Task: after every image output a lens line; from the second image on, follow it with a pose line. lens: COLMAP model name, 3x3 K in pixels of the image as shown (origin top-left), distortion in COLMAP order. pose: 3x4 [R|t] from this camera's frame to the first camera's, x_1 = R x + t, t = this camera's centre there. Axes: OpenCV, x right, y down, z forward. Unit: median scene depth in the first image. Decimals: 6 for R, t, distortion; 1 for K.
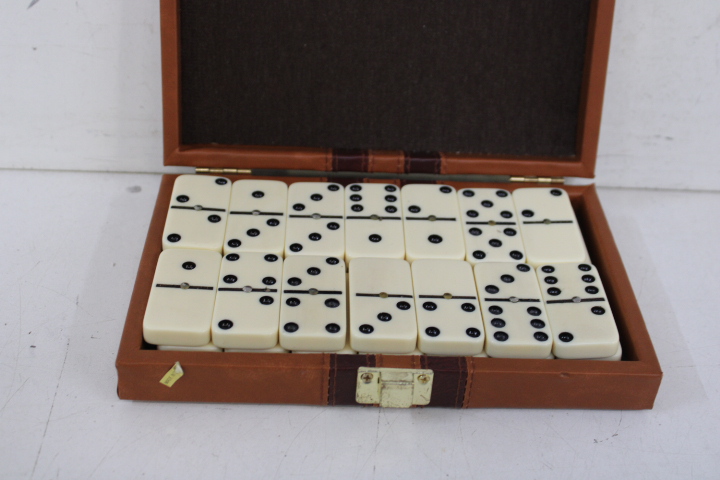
lens RADIAL K [[1040.0, 0, 367.1], [0, 1040.0, 271.9], [0, 0, 1]] dist [-0.057803, 0.000000]
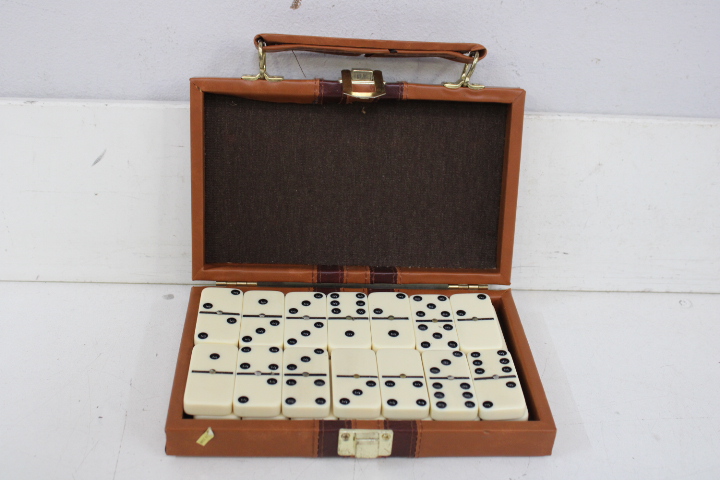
lens RADIAL K [[888.4, 0, 367.2], [0, 888.4, 267.0], [0, 0, 1]] dist [-0.080672, 0.000000]
pose [[0.999436, -0.012629, 0.031100, -0.004545], [0.015212, 0.996325, -0.084292, -0.020596], [-0.029922, 0.084717, 0.995956, -0.171512]]
